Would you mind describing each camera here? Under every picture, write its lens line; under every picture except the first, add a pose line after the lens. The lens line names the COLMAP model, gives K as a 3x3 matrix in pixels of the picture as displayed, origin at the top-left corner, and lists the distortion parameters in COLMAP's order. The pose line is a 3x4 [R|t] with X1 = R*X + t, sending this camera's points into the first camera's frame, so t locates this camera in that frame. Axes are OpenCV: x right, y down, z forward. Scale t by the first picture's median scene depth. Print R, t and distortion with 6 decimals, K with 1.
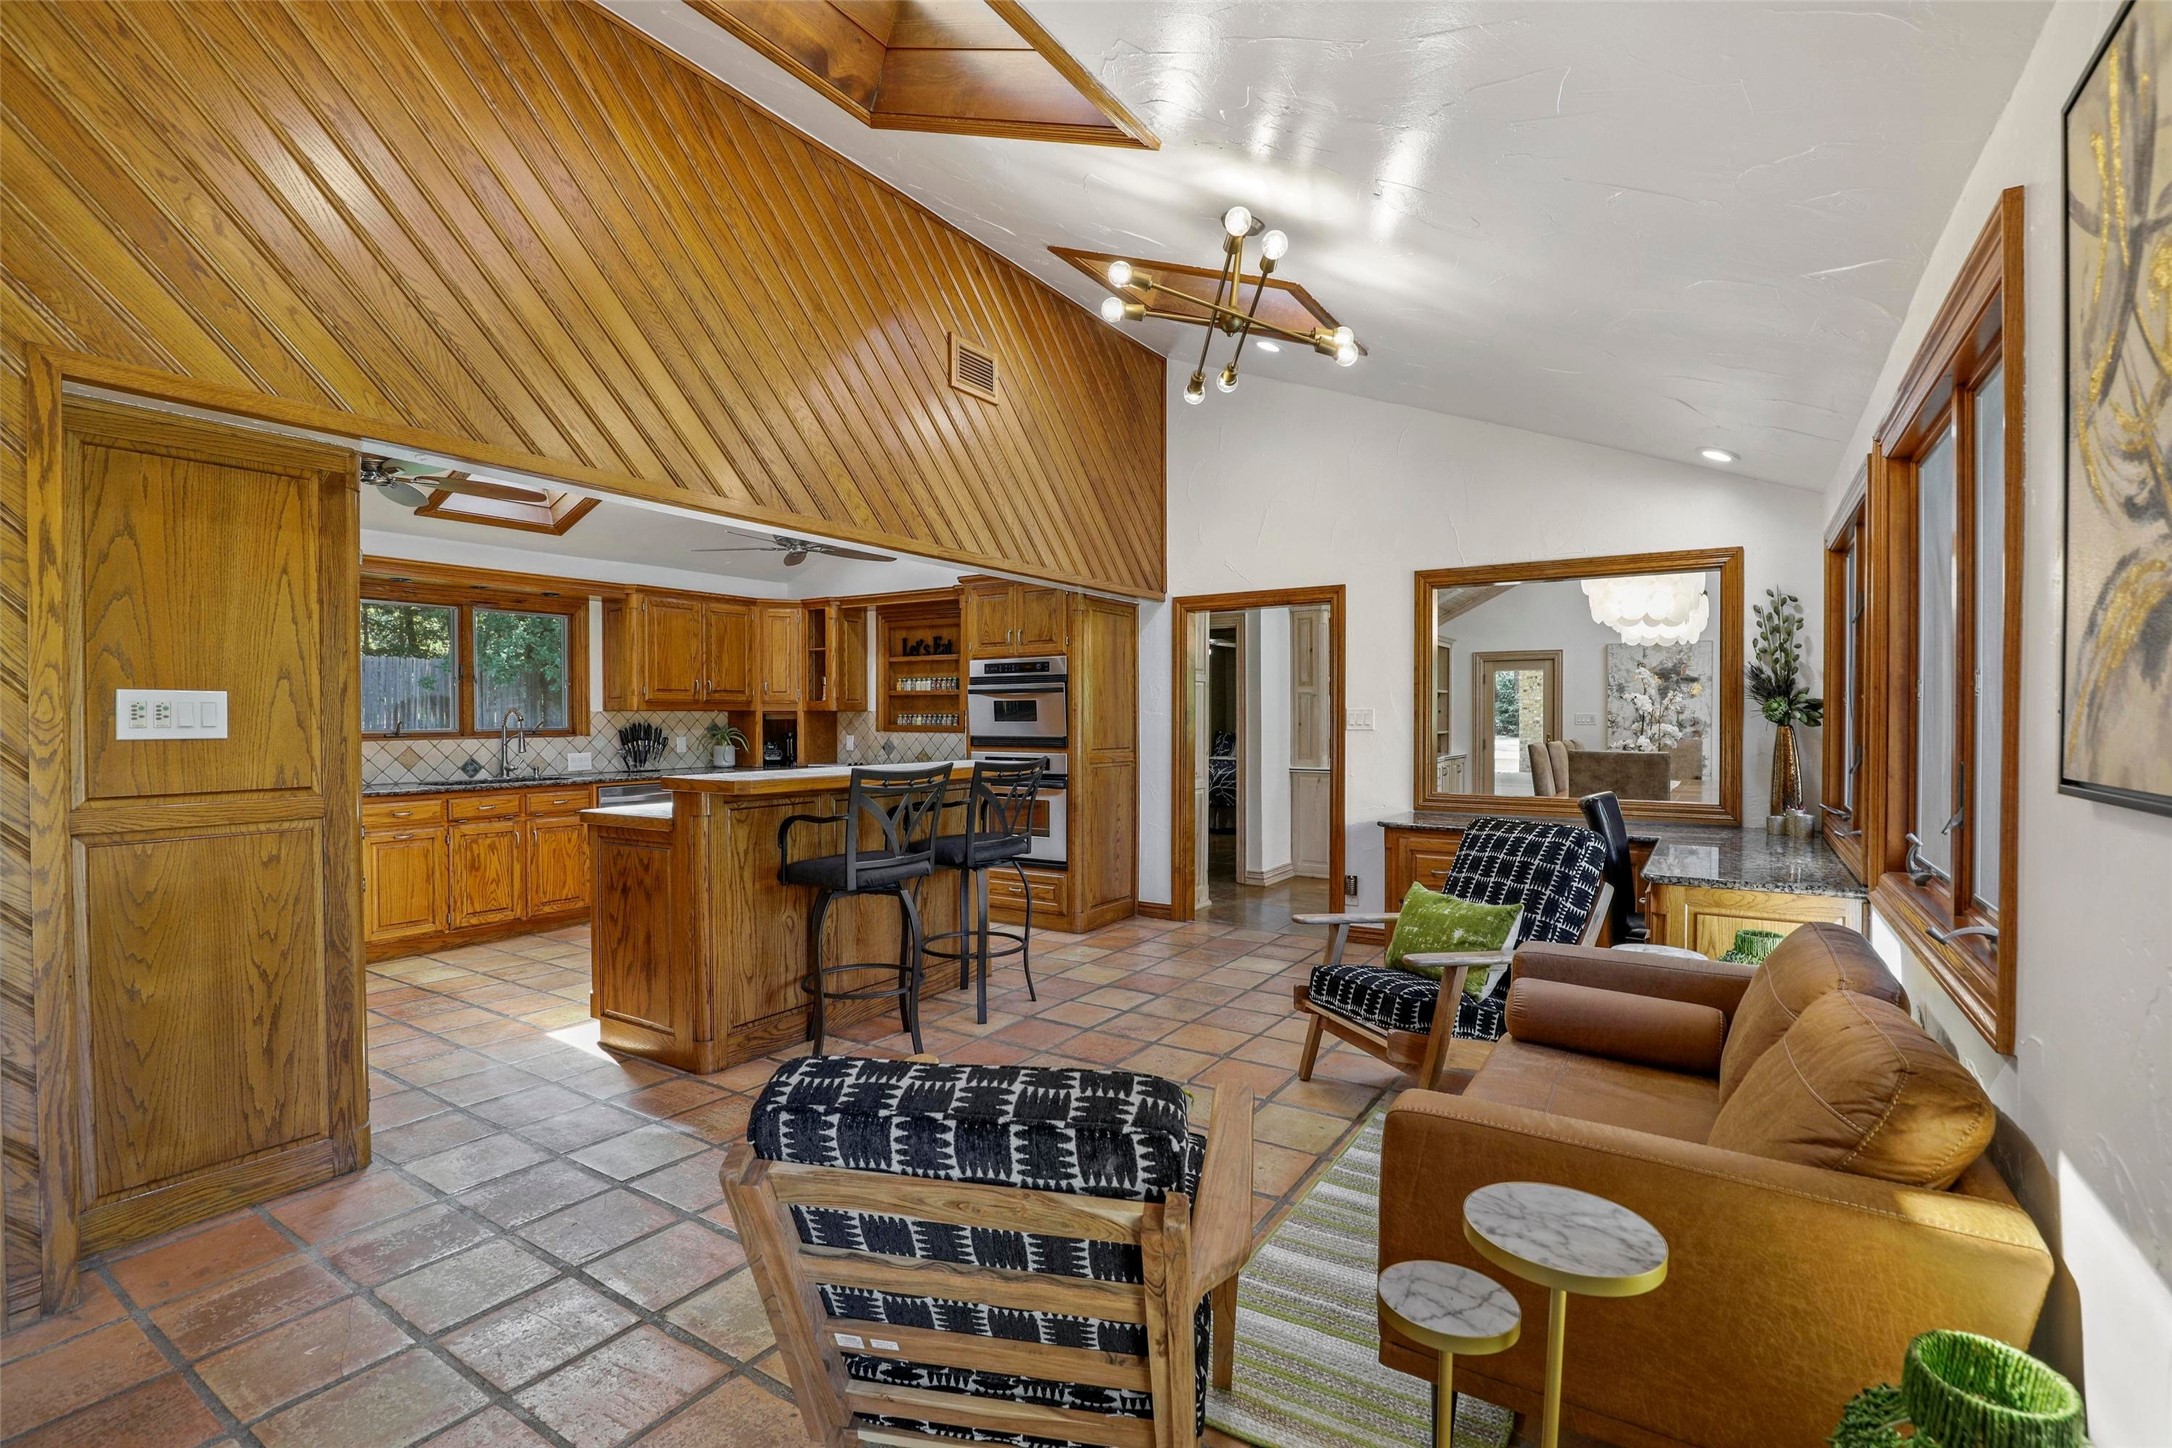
lens RADIAL K [[987.4, 0, 1088.9], [0, 987.4, 725.9], [0, 0, 1]] dist [-0.021748, 0.000865]
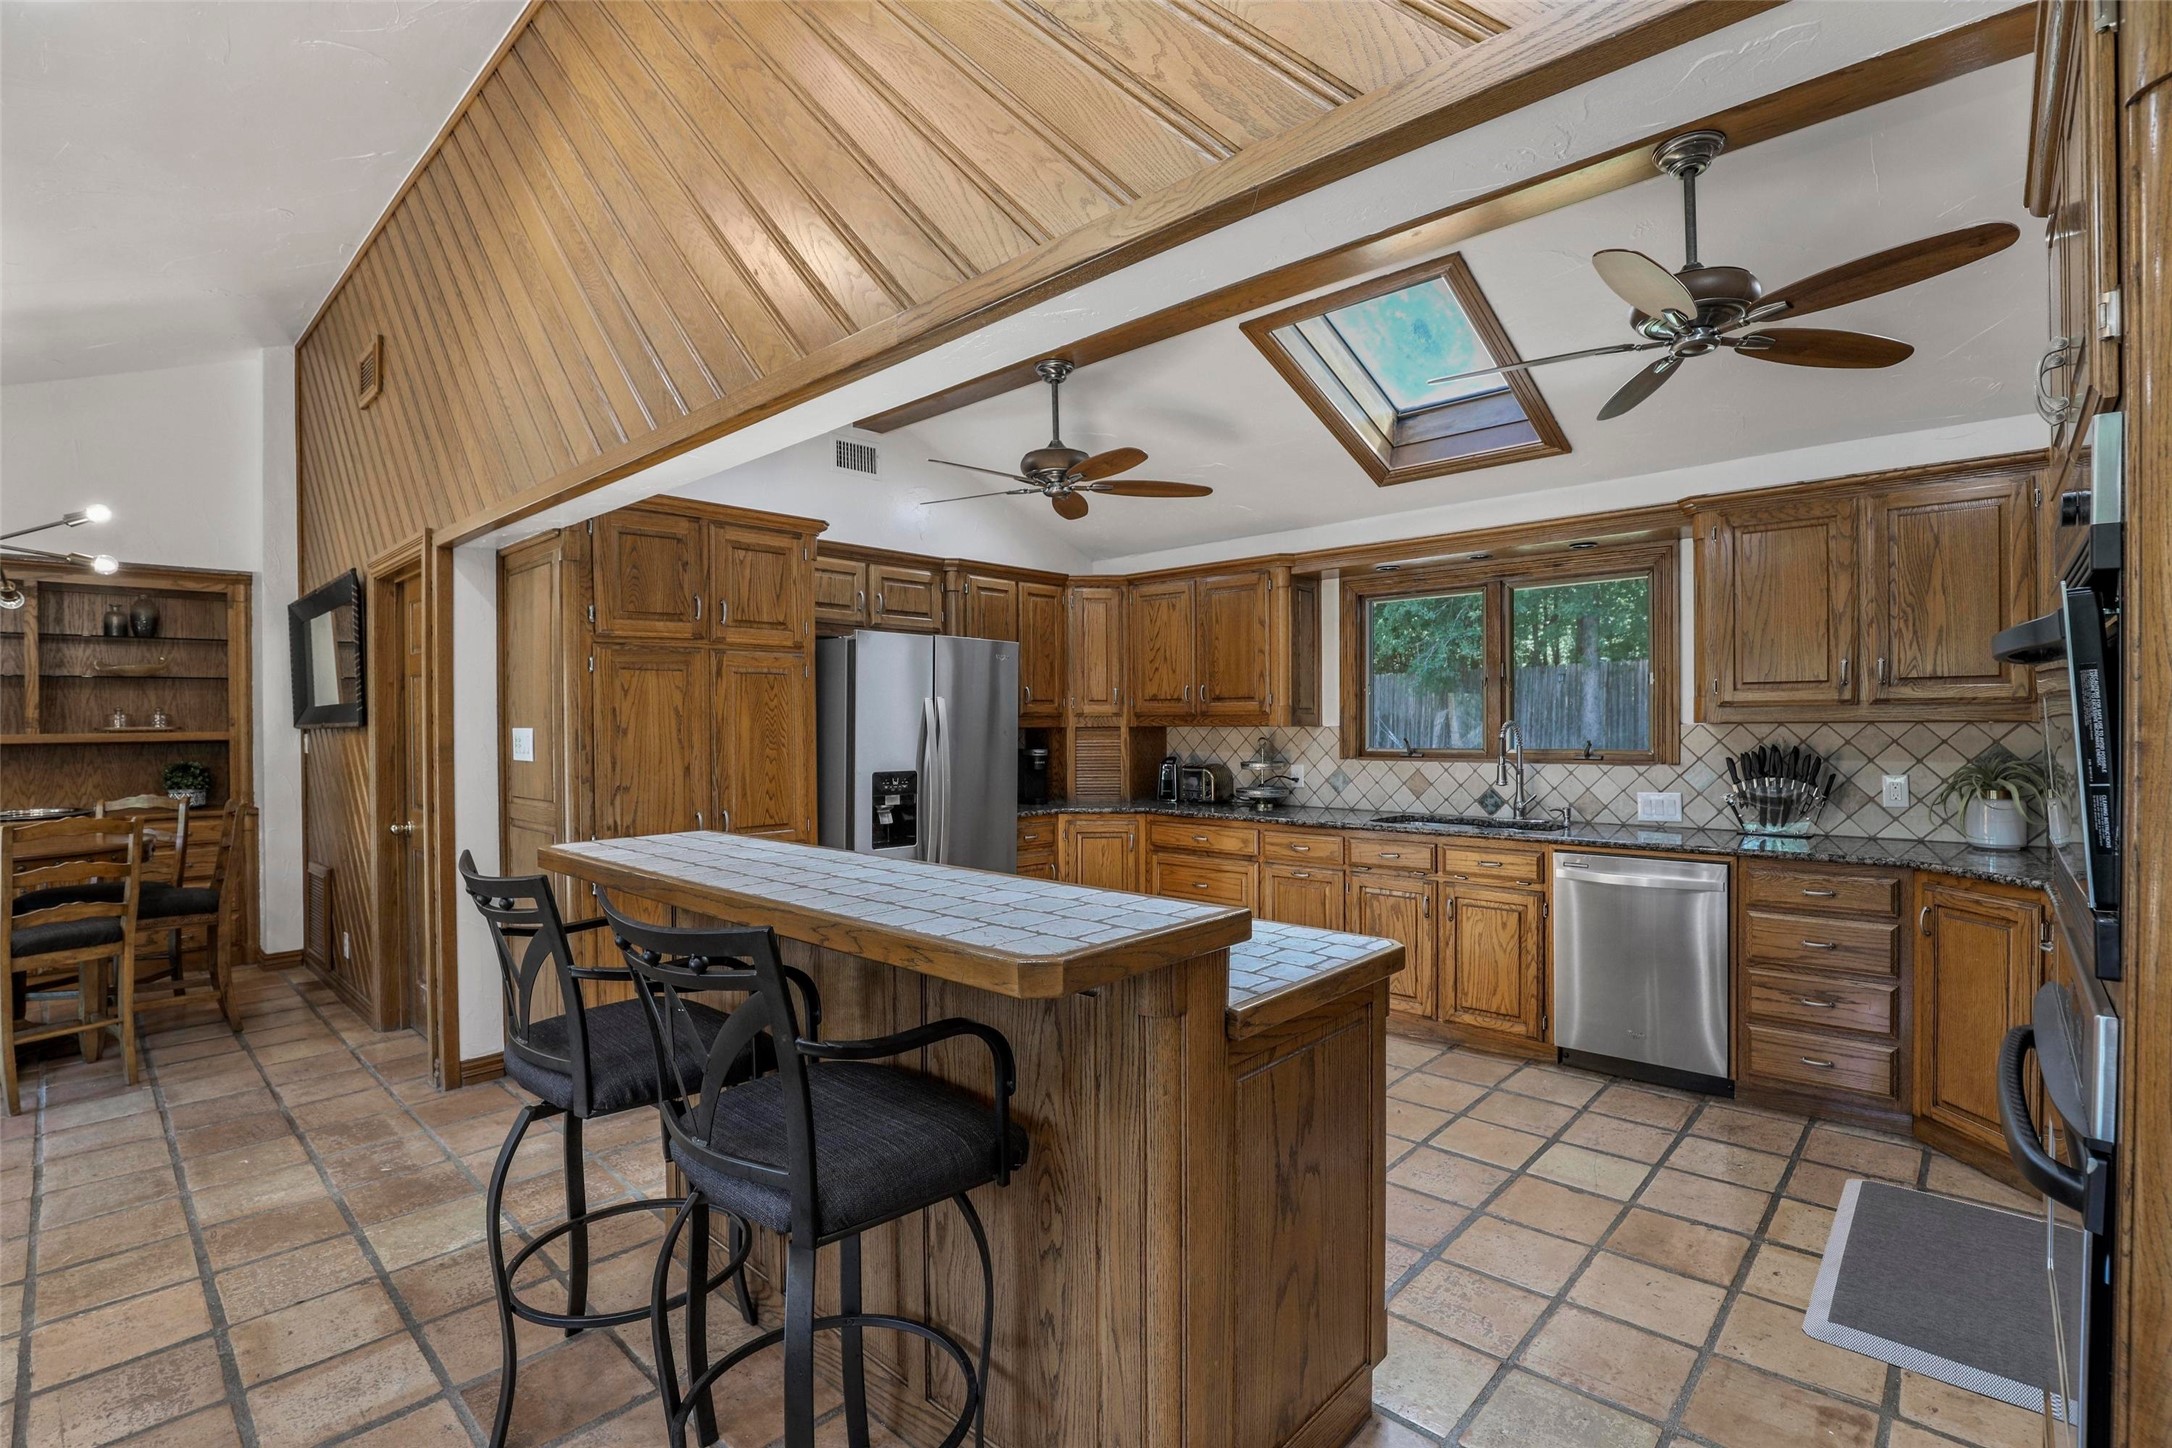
lens RADIAL K [[987.4, 0, 1086.6], [0, 987.4, 728.3], [0, 0, 1]] dist [-0.021748, 0.000865]
pose [[-0.171782, 0.006309, -0.985115, 0.138454], [-0.001654, 0.999976, 0.006692, -0.015497], [0.985134, 0.002779, -0.171767, 0.753815]]
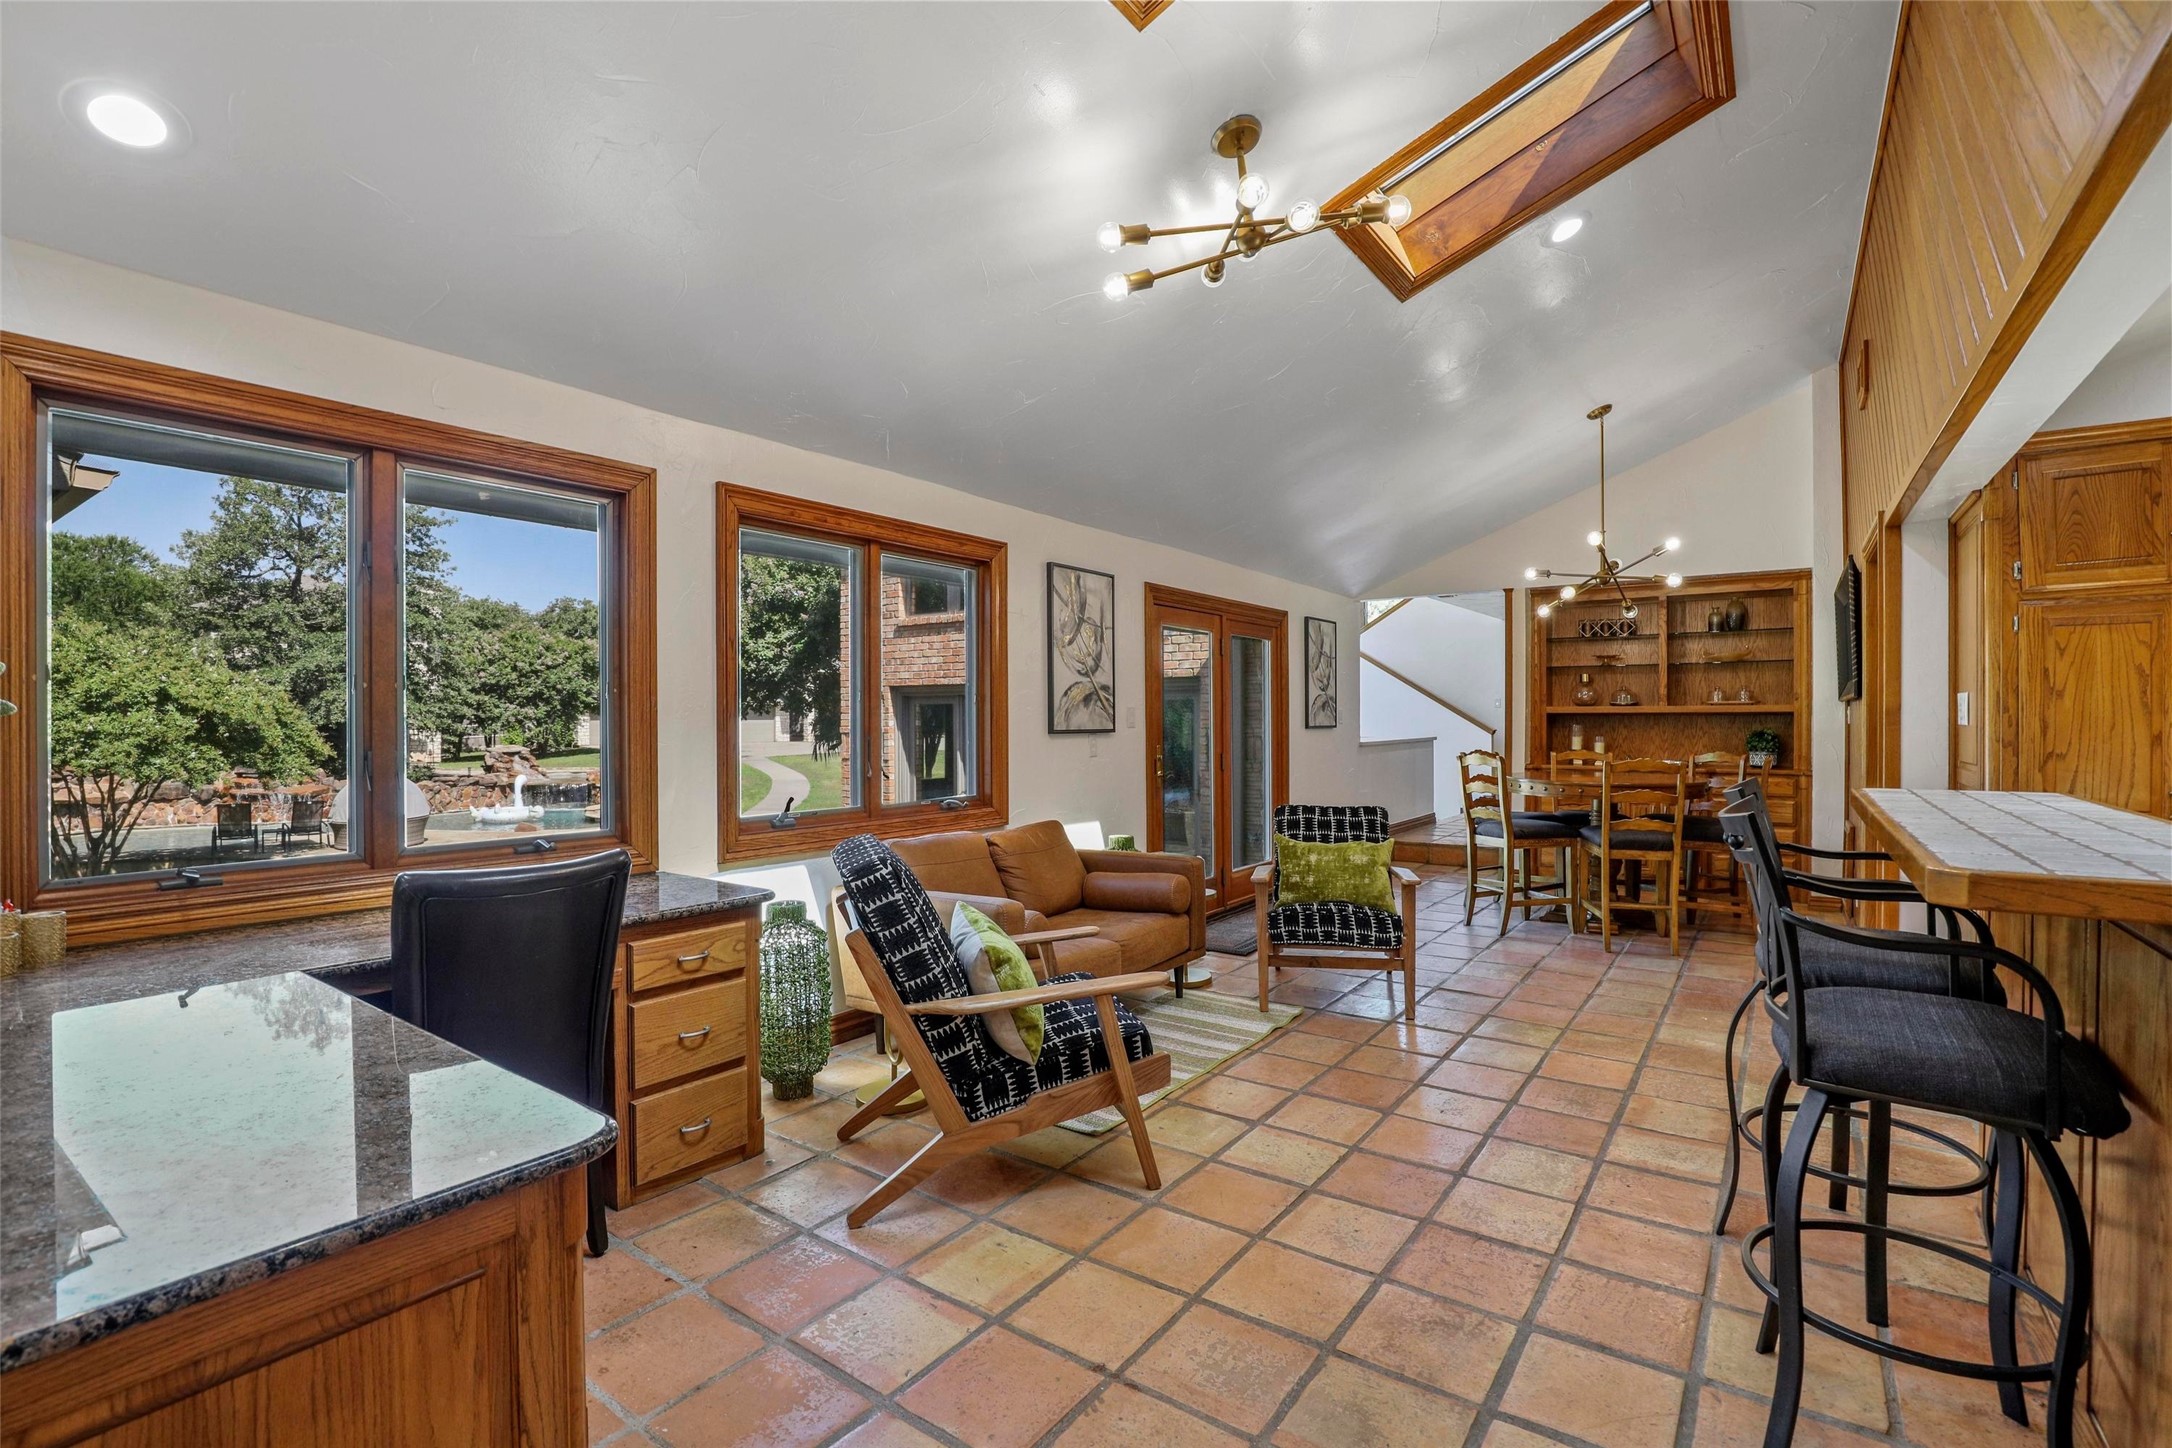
lens RADIAL K [[987.4, 0, 1085.0], [0, 987.4, 720.3], [0, 0, 1]] dist [-0.021748, 0.000865]
pose [[-0.999122, -0.000541, 0.041902, 0.122528], [0.000046, 0.999902, 0.014029, -0.003817], [-0.041905, 0.014018, -0.999023, 0.911009]]
